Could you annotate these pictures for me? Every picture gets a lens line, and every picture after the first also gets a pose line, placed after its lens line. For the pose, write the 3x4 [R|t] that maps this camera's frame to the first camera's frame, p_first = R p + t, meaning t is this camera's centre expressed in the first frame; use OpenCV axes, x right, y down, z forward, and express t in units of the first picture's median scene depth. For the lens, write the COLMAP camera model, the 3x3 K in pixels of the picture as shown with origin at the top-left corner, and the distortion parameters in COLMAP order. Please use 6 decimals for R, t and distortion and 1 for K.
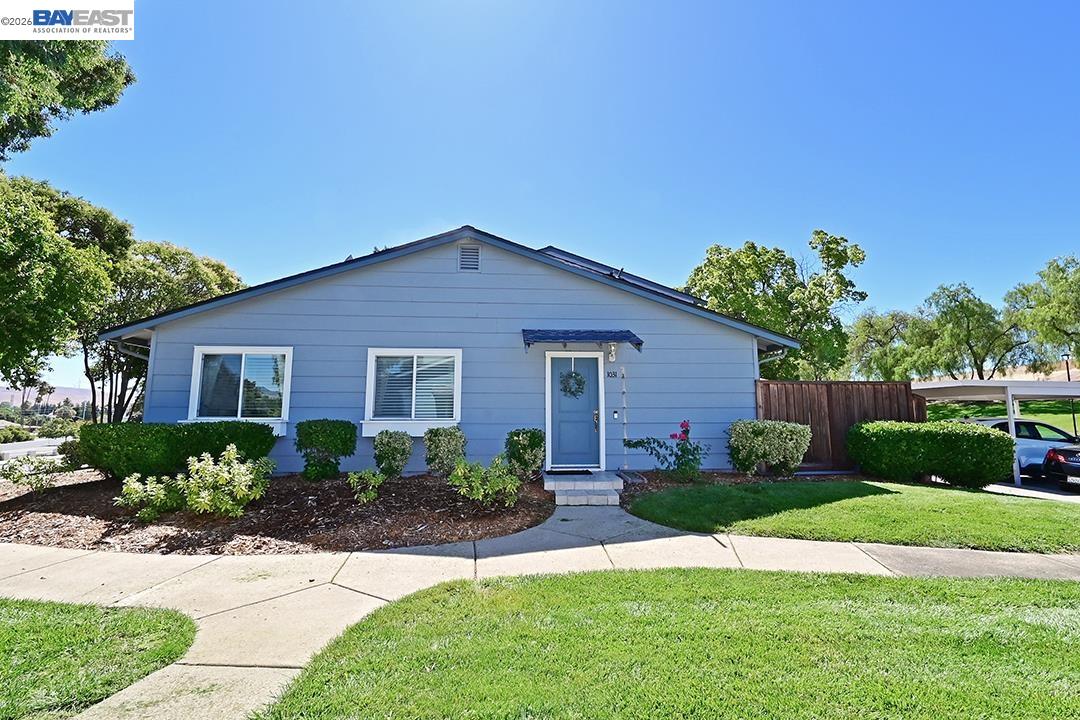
lens RADIAL K [[463.2, 0, 539.6], [0, 463.2, 358.8], [0, 0, 1]] dist [0.004642, 0.000361]
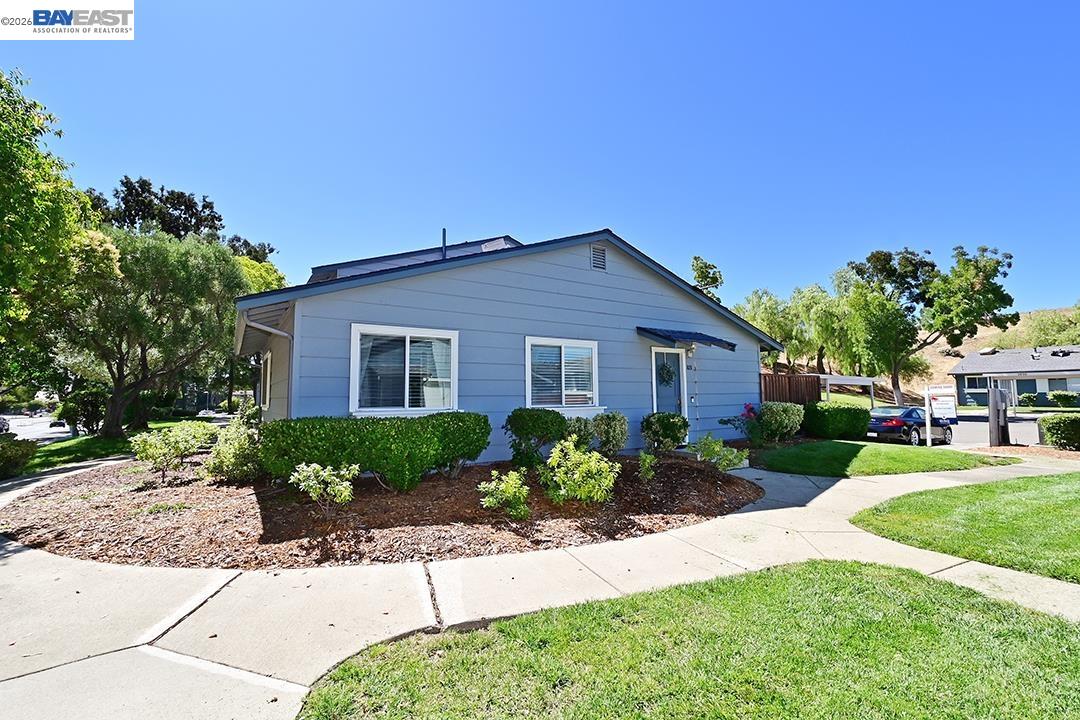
lens RADIAL K [[463.2, 0, 539.9], [0, 463.2, 361.2], [0, 0, 1]] dist [0.004642, 0.000361]
pose [[0.870107, 0.027649, 0.492086, -0.818355], [-0.052422, 0.997953, 0.036620, -0.007362], [-0.490067, -0.057659, 0.869776, 0.107724]]
